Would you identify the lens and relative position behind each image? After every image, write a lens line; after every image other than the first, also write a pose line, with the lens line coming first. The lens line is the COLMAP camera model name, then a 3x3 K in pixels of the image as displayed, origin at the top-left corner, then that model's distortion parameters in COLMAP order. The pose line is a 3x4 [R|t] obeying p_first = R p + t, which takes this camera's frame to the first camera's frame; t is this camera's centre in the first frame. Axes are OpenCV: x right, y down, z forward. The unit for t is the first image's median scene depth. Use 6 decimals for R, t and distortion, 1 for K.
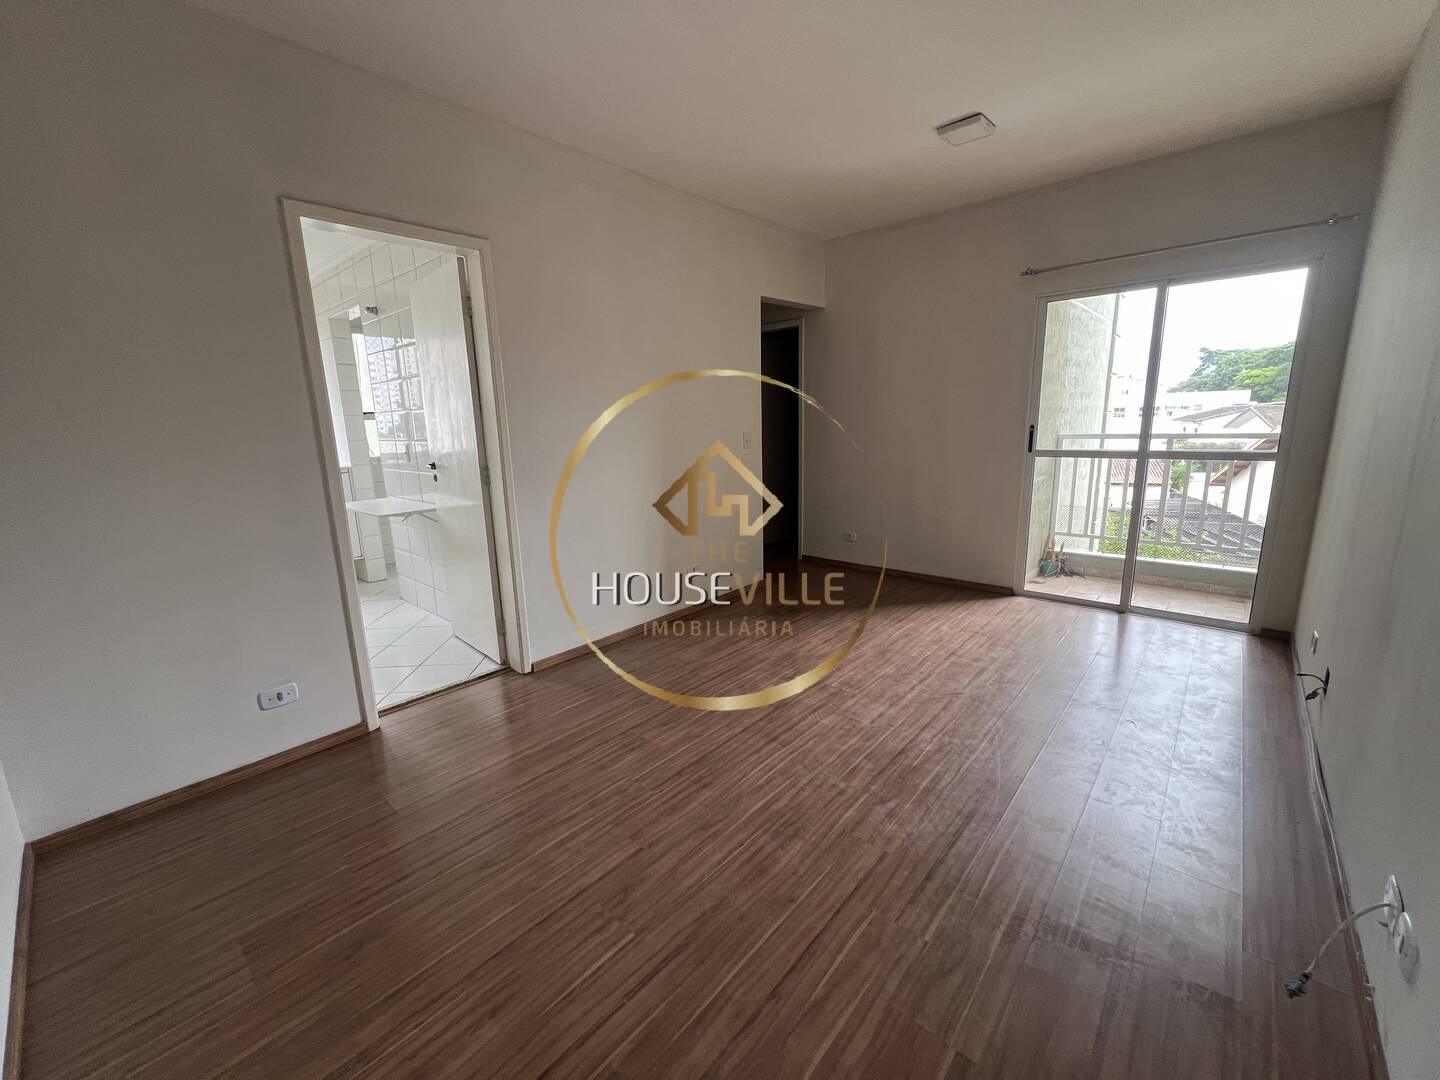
lens RADIAL K [[571.9, 0, 723.2], [0, 571.9, 543.0], [0, 0, 1]] dist [-0.000264, -0.000304]
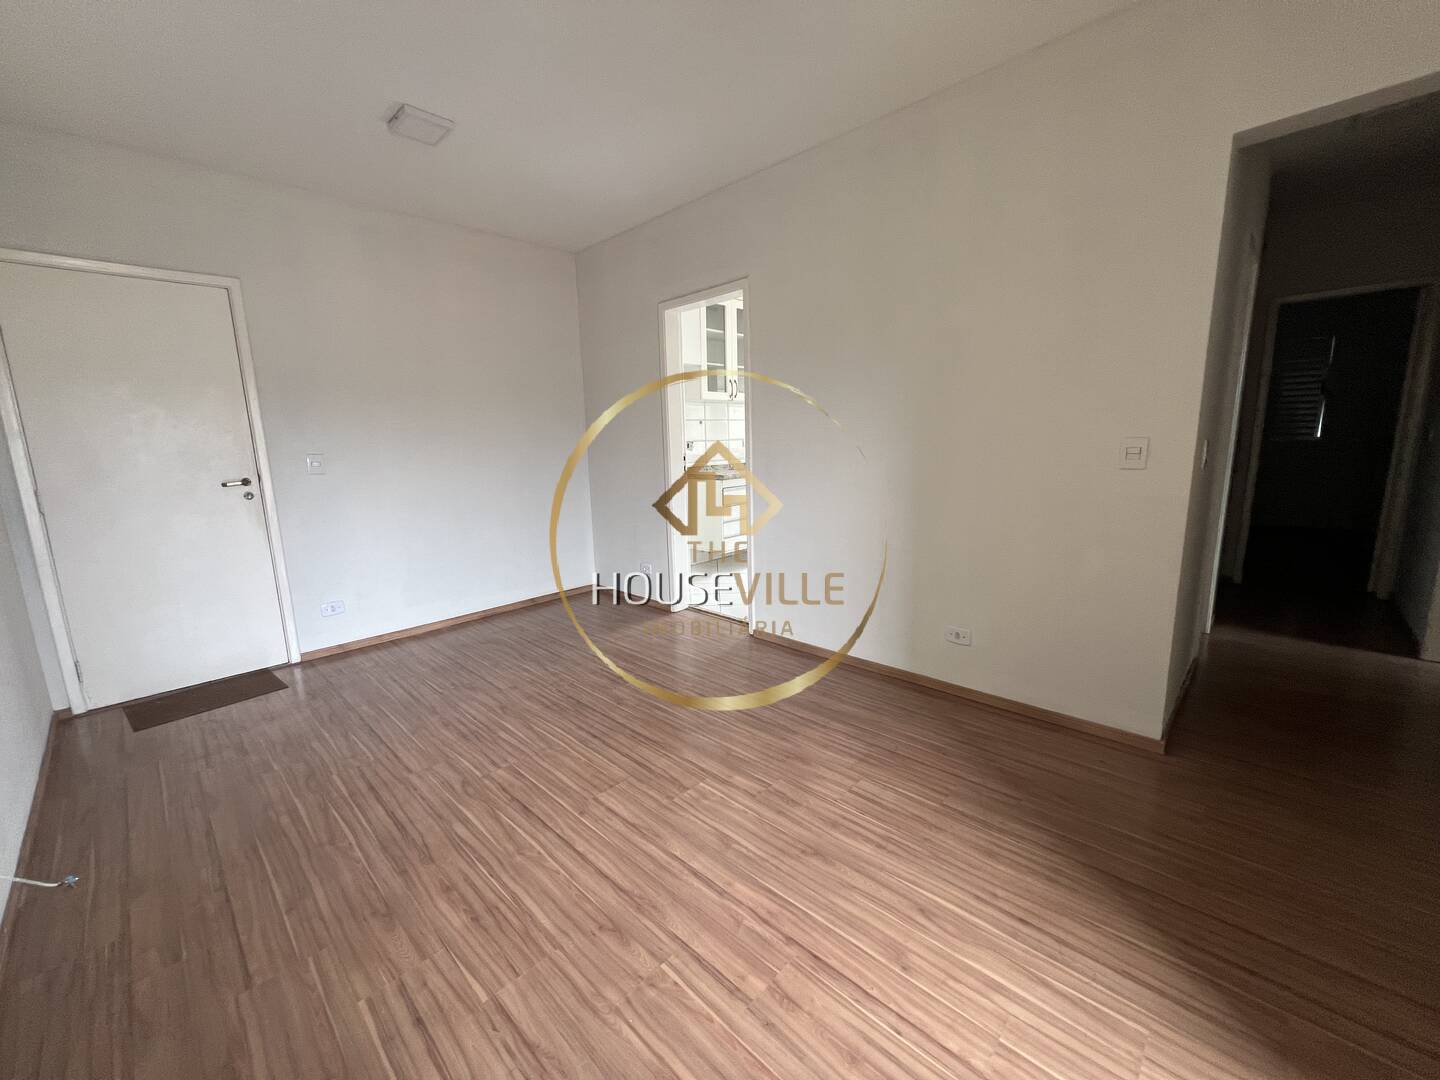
lens RADIAL K [[577.8, 0, 712.9], [0, 577.8, 538.9], [0, 0, 1]] dist [0.001422, -0.000548]
pose [[-0.050806, 0.202749, -0.977912, 1.395722], [-0.179690, 0.961341, 0.208649, -0.351076], [0.982410, 0.186321, -0.012410, 1.565562]]
